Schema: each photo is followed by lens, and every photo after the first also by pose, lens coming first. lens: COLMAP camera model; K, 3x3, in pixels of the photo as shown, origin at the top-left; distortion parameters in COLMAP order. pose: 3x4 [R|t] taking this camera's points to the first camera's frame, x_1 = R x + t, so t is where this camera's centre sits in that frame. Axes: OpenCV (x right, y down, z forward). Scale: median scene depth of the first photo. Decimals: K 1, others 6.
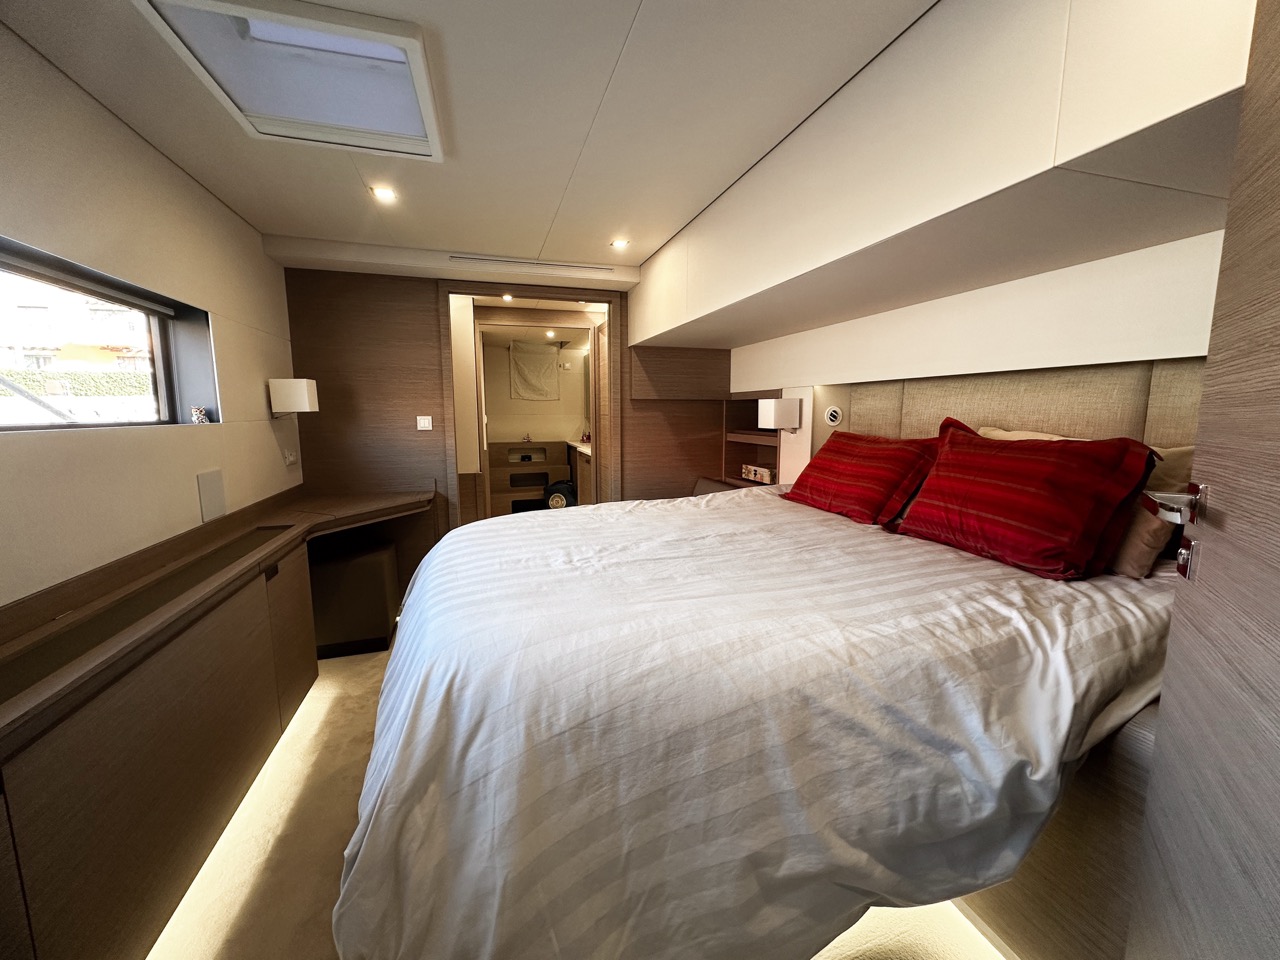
lens RADIAL K [[512.8, 0, 639.8], [0, 512.8, 481.0], [0, 0, 1]] dist [-0.001493, -0.000039]
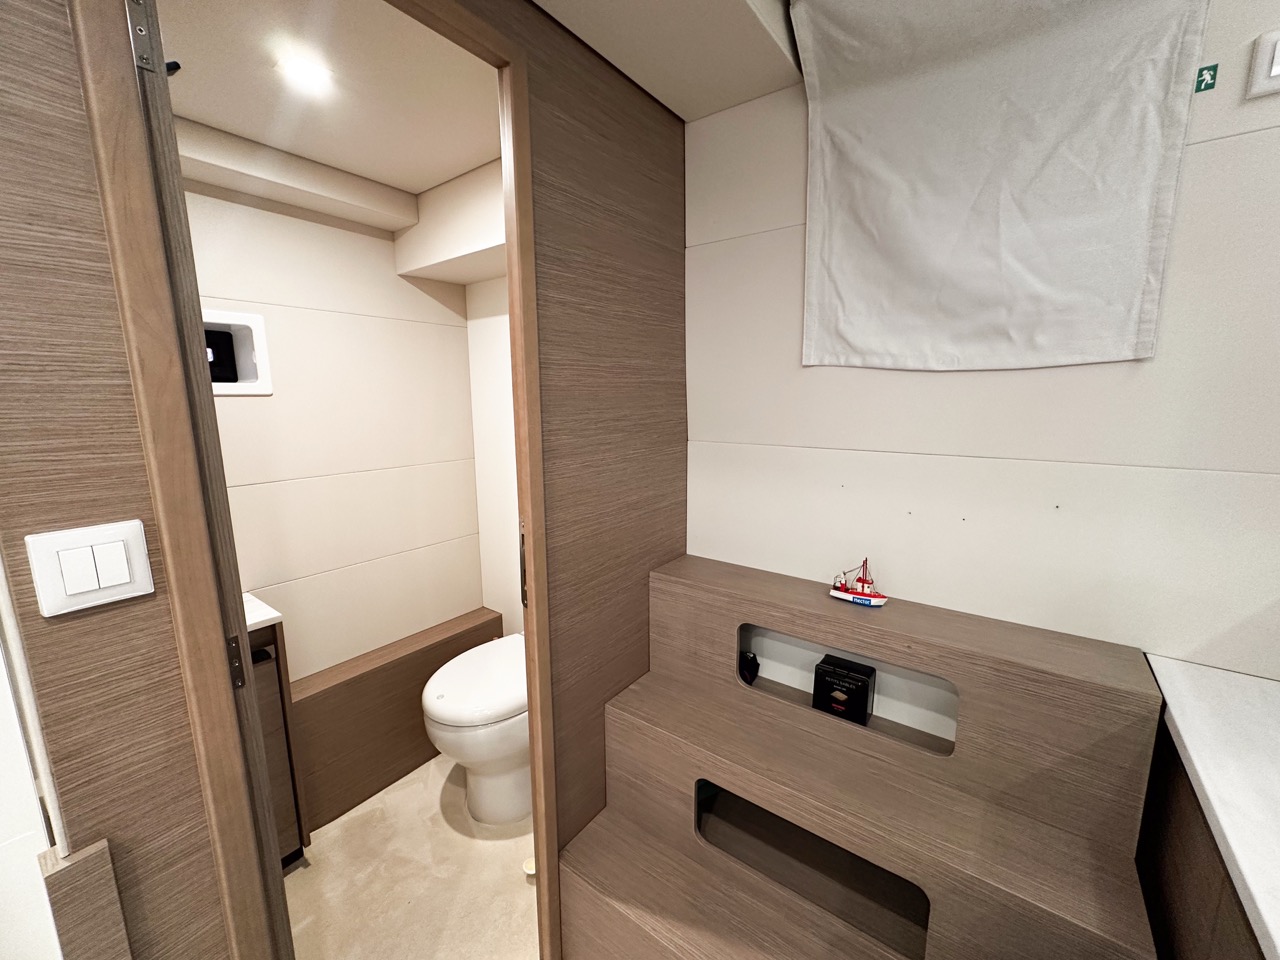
lens RADIAL K [[505.5, 0, 638.1], [0, 505.5, 478.4], [0, 0, 1]] dist [-0.001855, -0.000395]
pose [[0.581850, 0.132887, -0.802366, -0.305849], [-0.101371, 0.990717, 0.090571, -0.311140], [0.806954, 0.028638, 0.589920, 2.008415]]
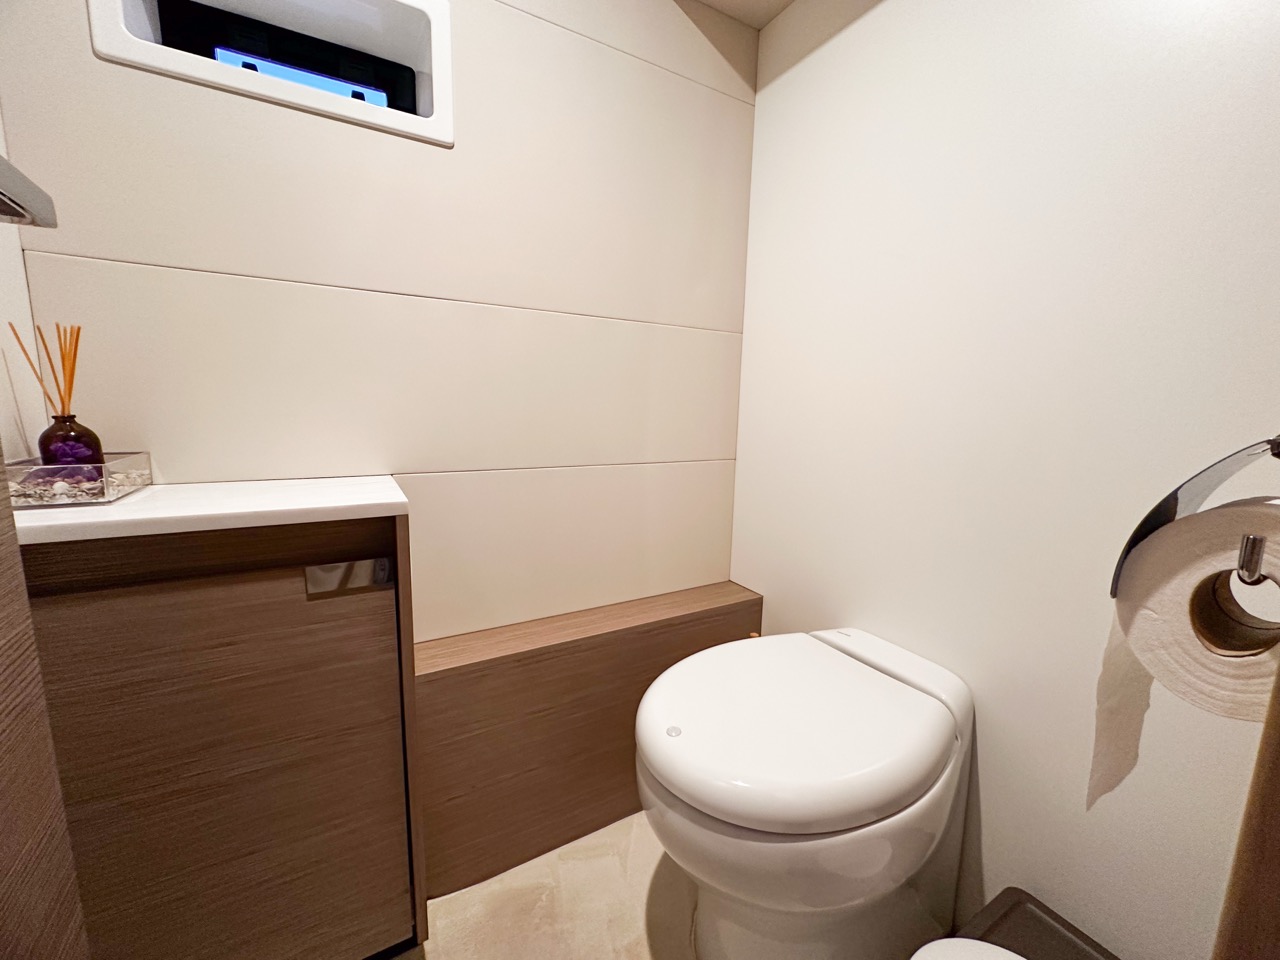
lens RADIAL K [[505.5, 0, 638.1], [0, 505.5, 478.4], [0, 0, 1]] dist [-0.001855, -0.000395]
pose [[0.211279, 0.146948, -0.966317, -0.623420], [-0.151883, 0.981561, 0.116058, -0.152203], [0.965553, 0.122246, 0.229702, 2.076540]]
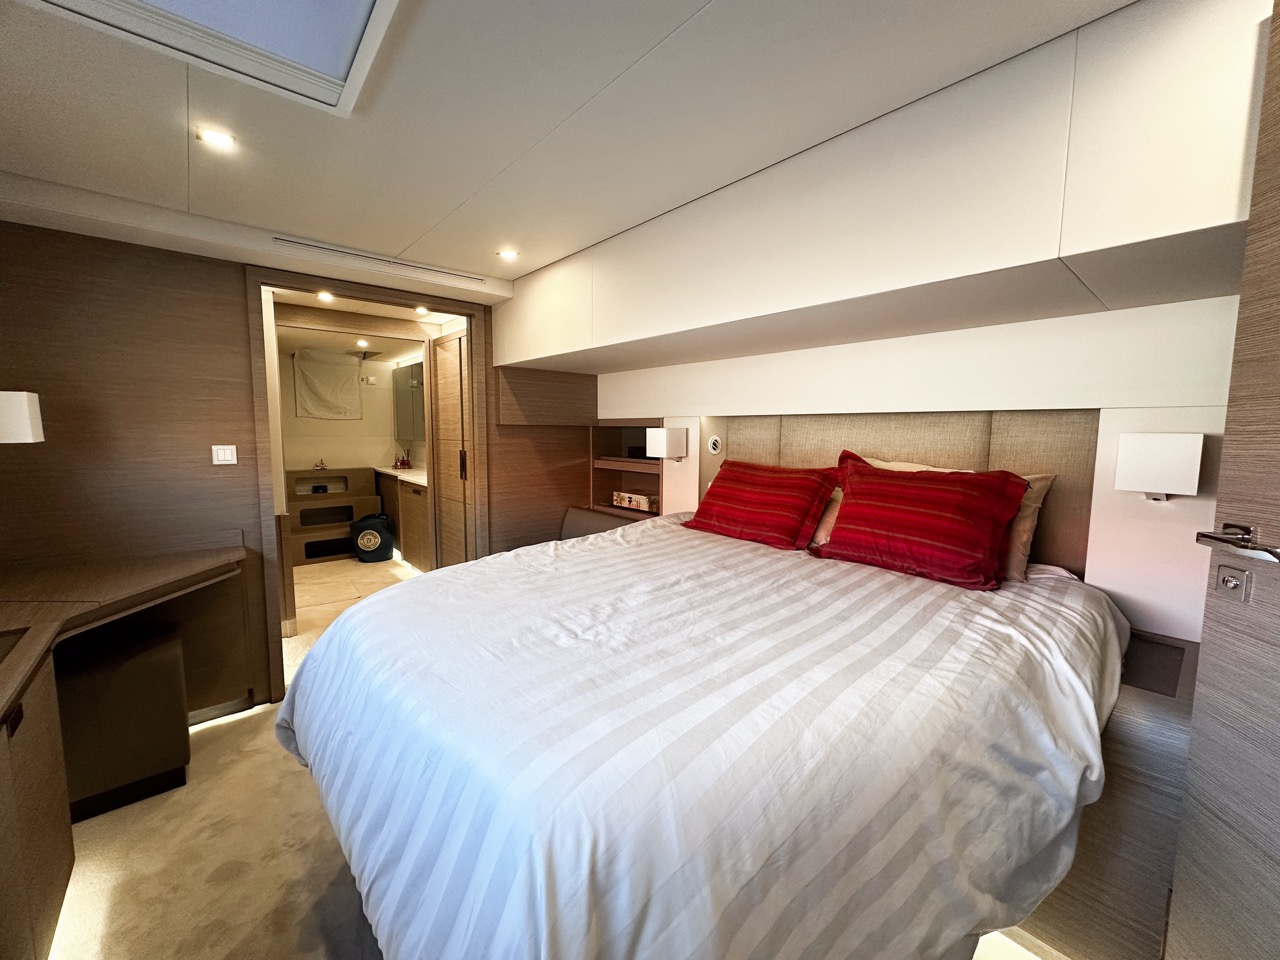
lens RADIAL K [[510.1, 0, 640.0], [0, 510.1, 480.0], [0, 0, 1]] dist [-0.000800, -0.000175]
pose [[0.914477, -0.031261, 0.403429, -0.197084], [0.045520, 0.998630, -0.025799, -0.035802], [-0.402070, 0.041957, 0.914647, 0.107453]]
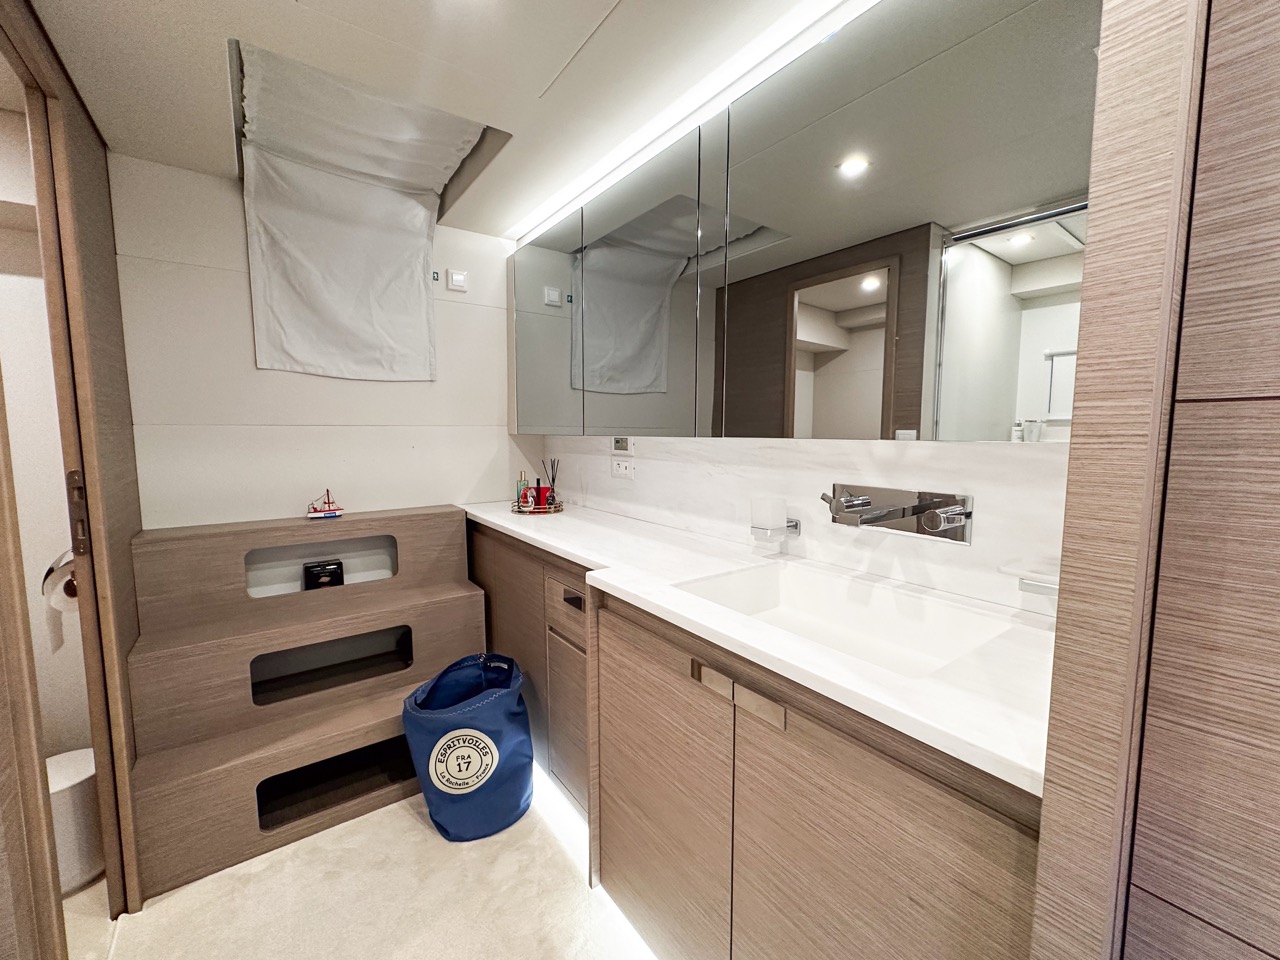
lens RADIAL K [[524.6, 0, 640.1], [0, 524.6, 480.9], [0, 0, 1]] dist [-0.000794, -0.000096]
pose [[0.947300, -0.030985, 0.318845, -0.347763], [0.043108, 0.998588, -0.031034, -0.194963], [-0.317433, 0.043143, 0.947299, 1.589206]]
